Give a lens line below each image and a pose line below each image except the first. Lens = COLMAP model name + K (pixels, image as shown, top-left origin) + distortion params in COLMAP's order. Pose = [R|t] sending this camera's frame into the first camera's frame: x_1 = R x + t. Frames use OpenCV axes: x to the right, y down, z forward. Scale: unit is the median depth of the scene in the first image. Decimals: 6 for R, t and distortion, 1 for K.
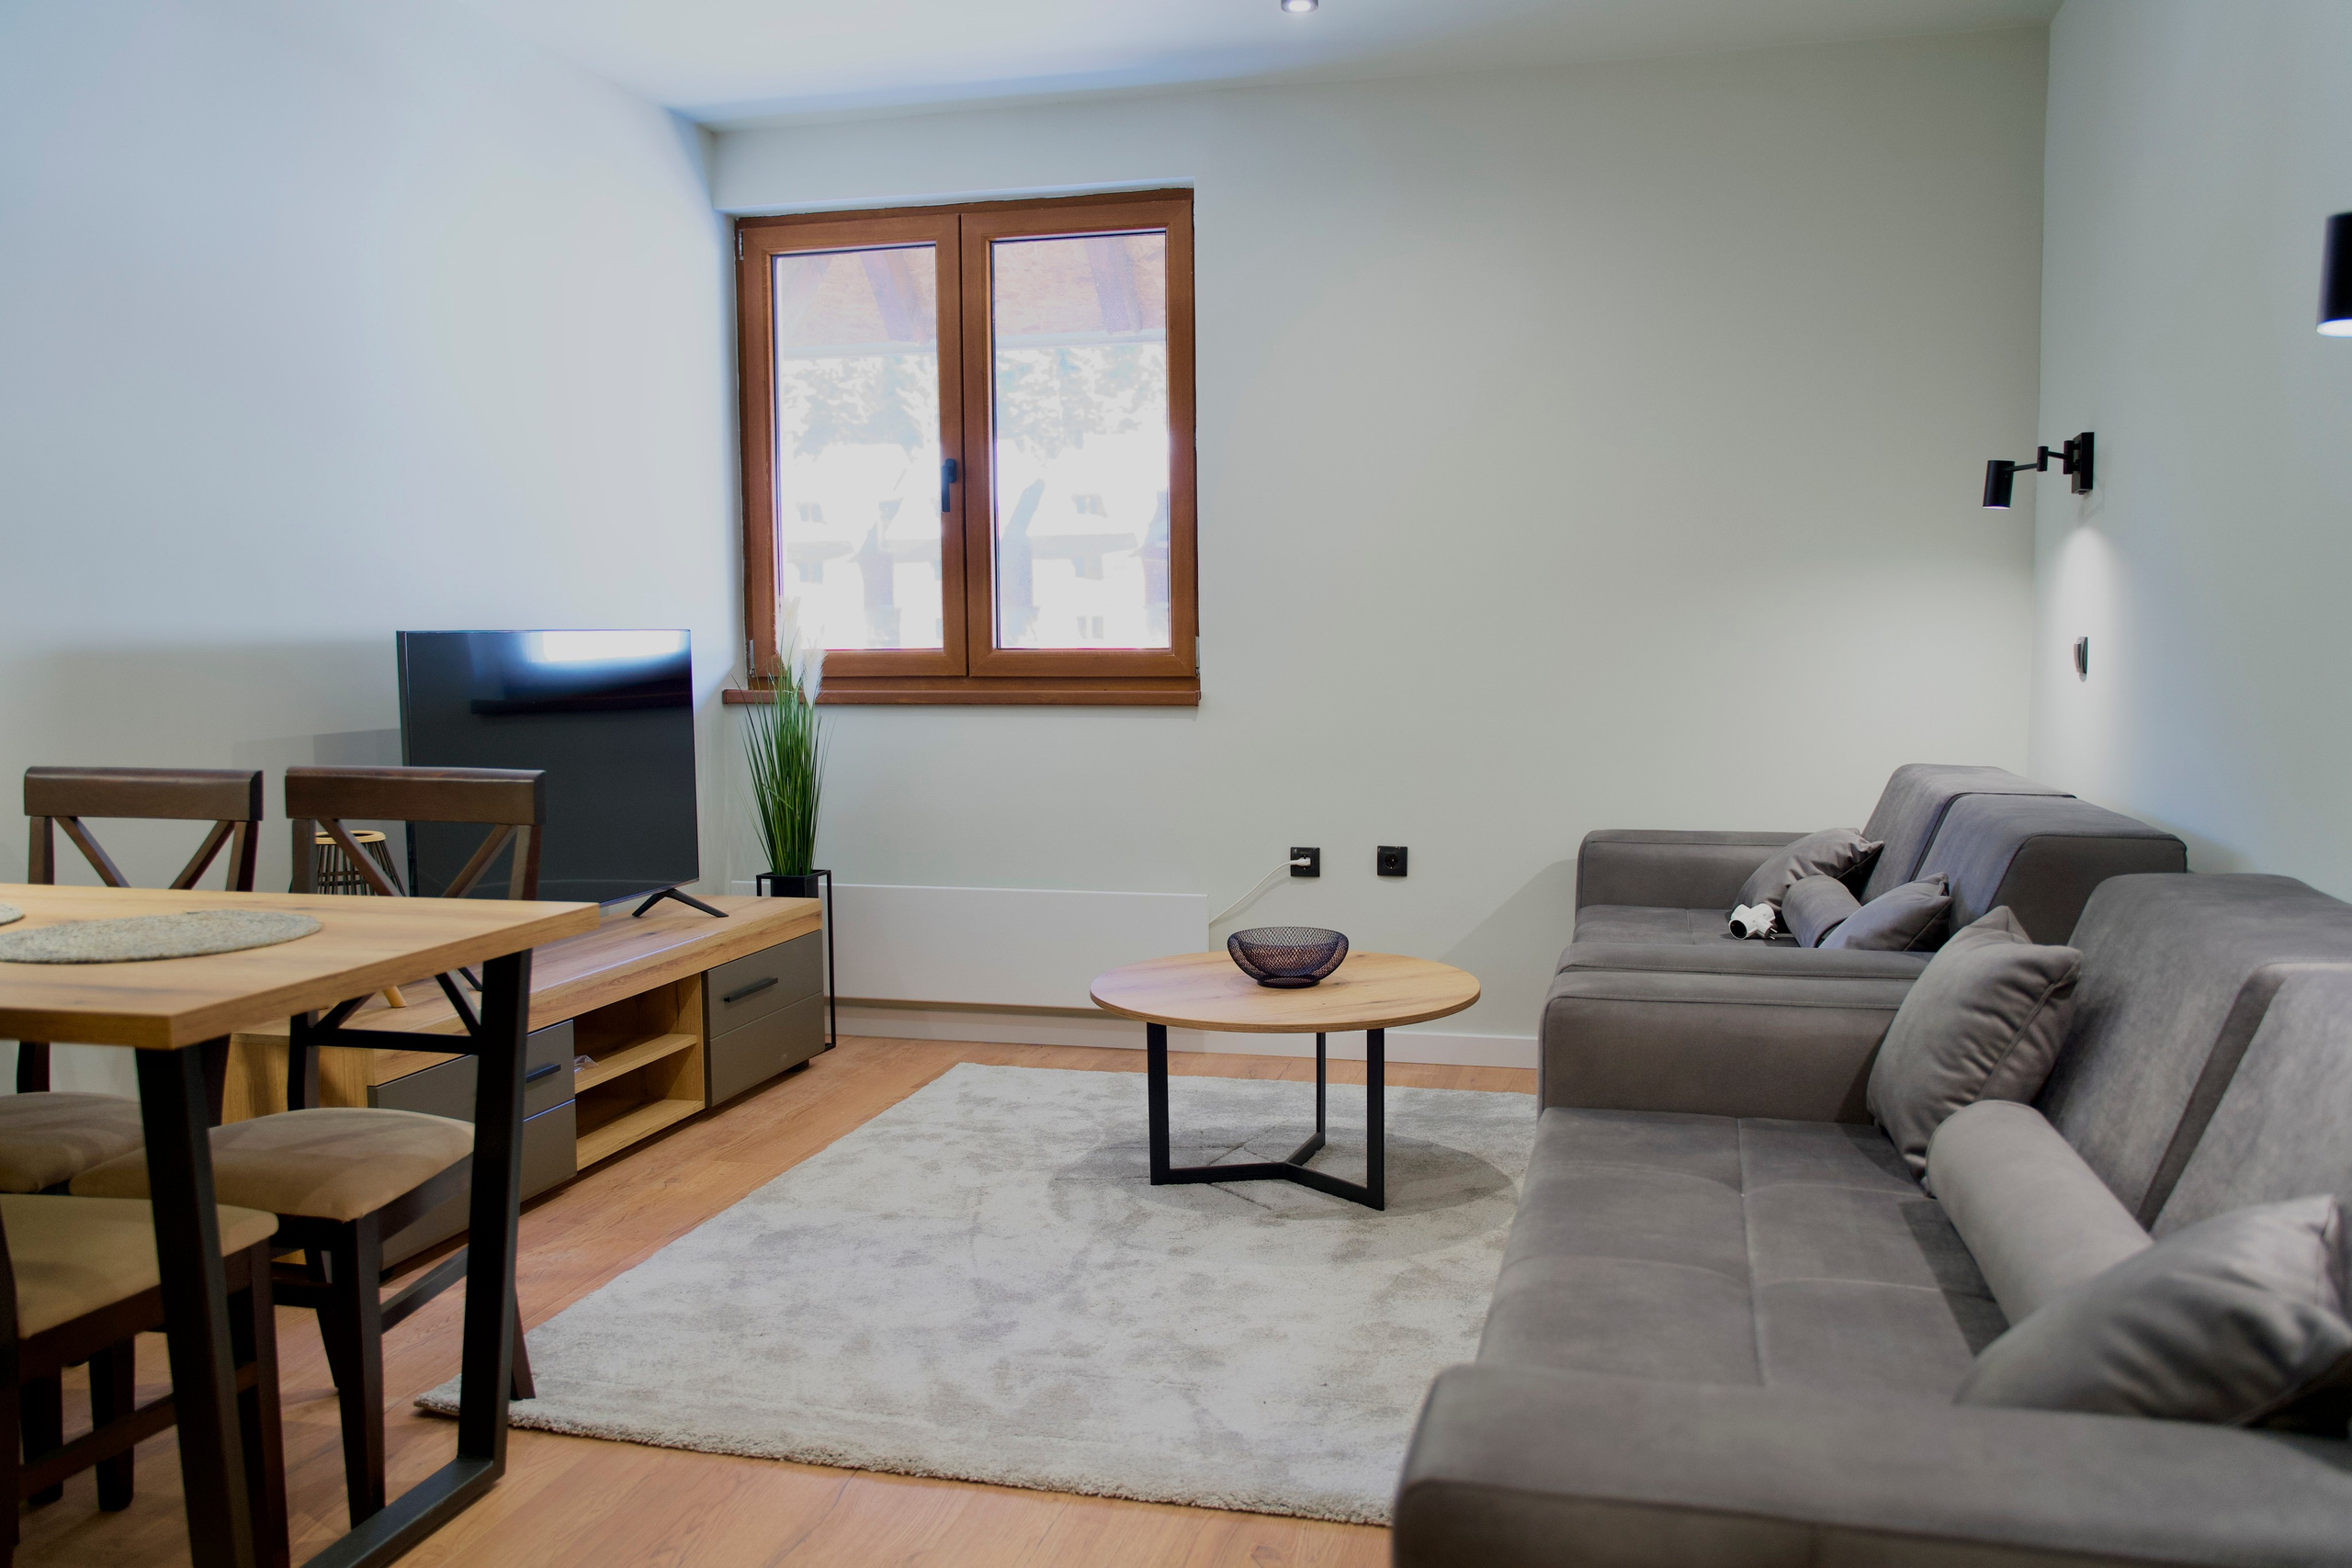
lens RADIAL K [[1905.2, 0, 1176.0], [0, 1905.2, 784.0], [0, 0, 1]] dist [-0.012053, 0.001750]
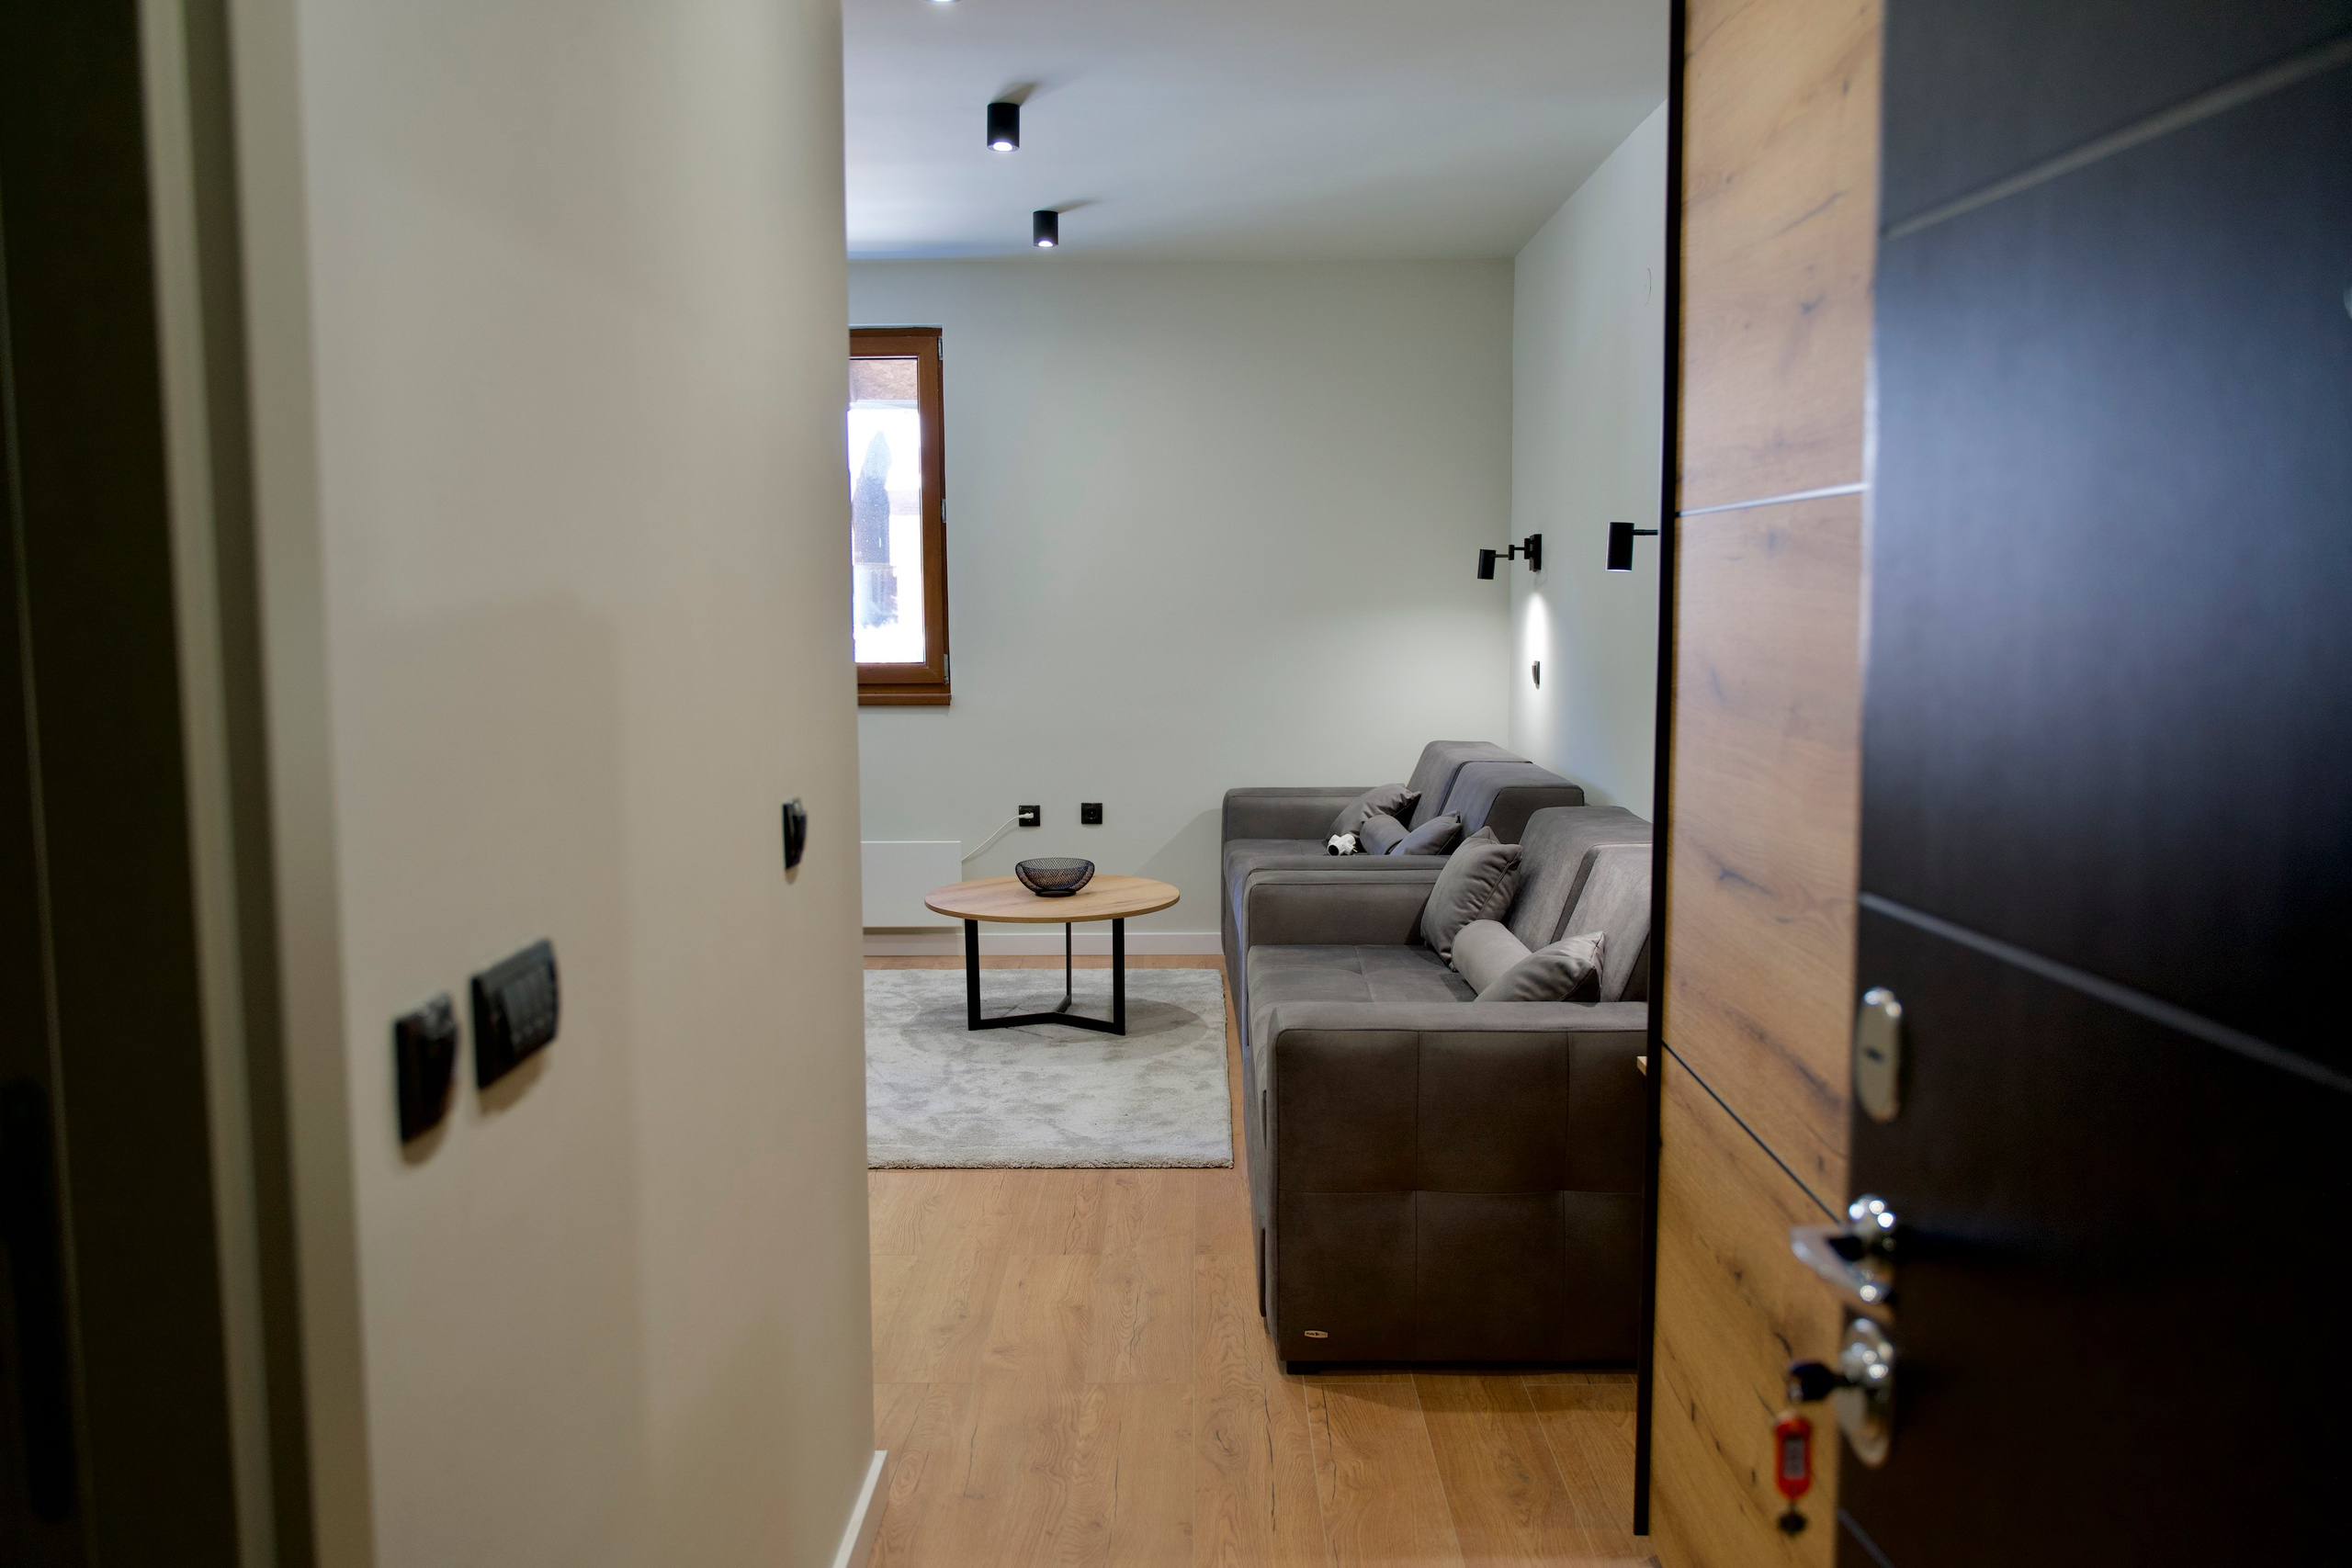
lens RADIAL K [[1905.2, 0, 1176.0], [0, 1905.2, 784.0], [0, 0, 1]] dist [-0.012053, 0.001750]
pose [[0.971765, -0.023309, 0.234795, -0.202677], [0.017961, 0.999529, 0.024890, -0.019976], [-0.235264, -0.019970, 0.971726, -0.502683]]
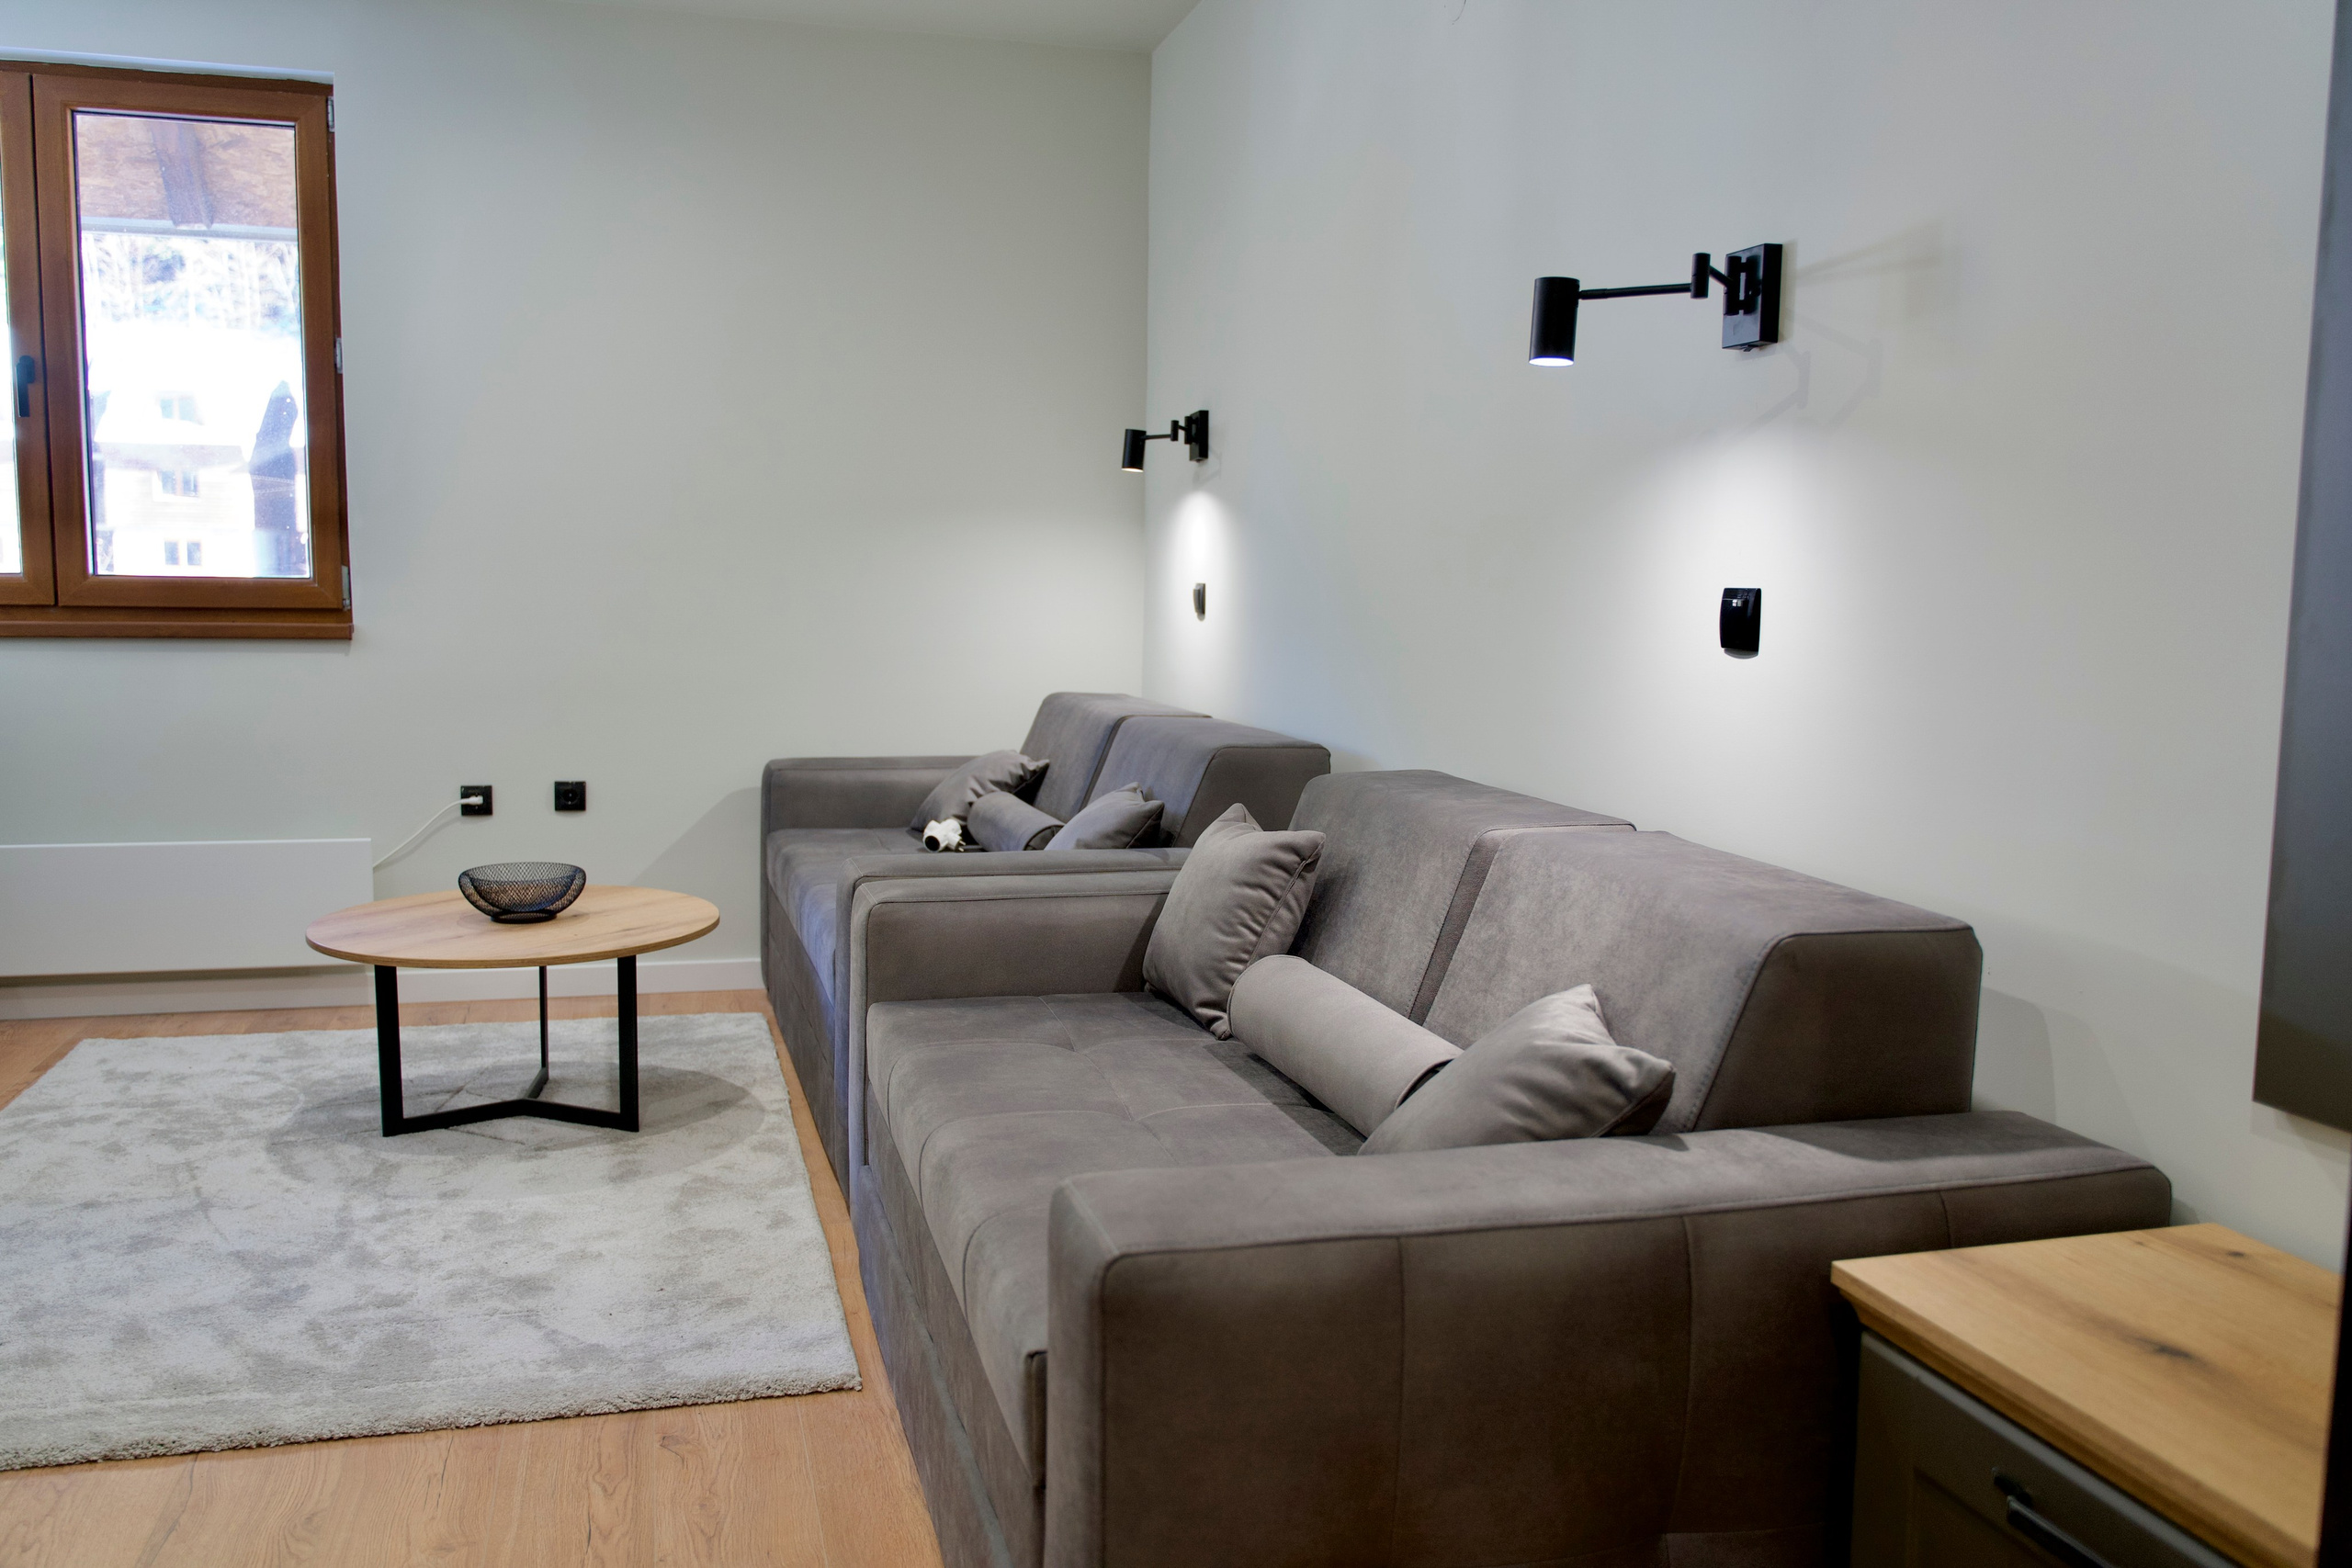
lens RADIAL K [[1905.2, 0, 1176.0], [0, 1905.2, 784.0], [0, 0, 1]] dist [-0.012053, 0.001750]
pose [[0.868057, -0.034259, 0.495281, -0.134235], [0.018075, 0.999136, 0.037432, 0.003310], [-0.496135, -0.023541, 0.867926, -0.028696]]
